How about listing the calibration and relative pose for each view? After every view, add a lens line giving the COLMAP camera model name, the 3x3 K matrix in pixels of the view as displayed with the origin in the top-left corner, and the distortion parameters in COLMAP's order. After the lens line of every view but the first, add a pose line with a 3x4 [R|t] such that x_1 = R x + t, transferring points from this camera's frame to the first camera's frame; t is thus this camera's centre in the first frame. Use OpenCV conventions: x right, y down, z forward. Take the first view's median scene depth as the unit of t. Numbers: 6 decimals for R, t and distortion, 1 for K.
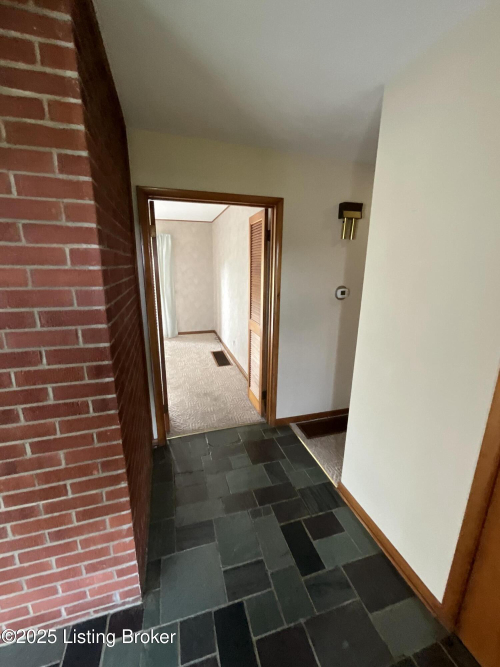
lens RADIAL K [[272.3, 0, 249.0], [0, 272.3, 333.0], [0, 0, 1]] dist [0.001548, 0.000510]
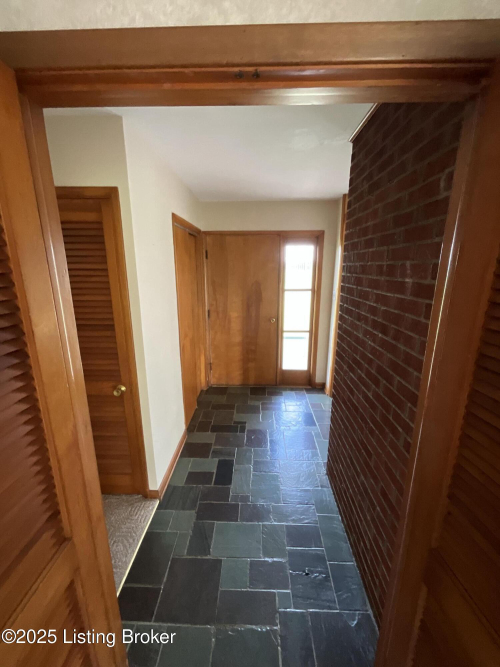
lens RADIAL K [[272.3, 0, 249.7], [0, 272.3, 335.3], [0, 0, 1]] dist [0.001548, 0.000510]
pose [[-0.950317, -0.079394, 0.300988, -0.282519], [0.068675, 0.889628, 0.451493, -0.459134], [-0.303613, 0.449732, -0.839977, 1.635365]]
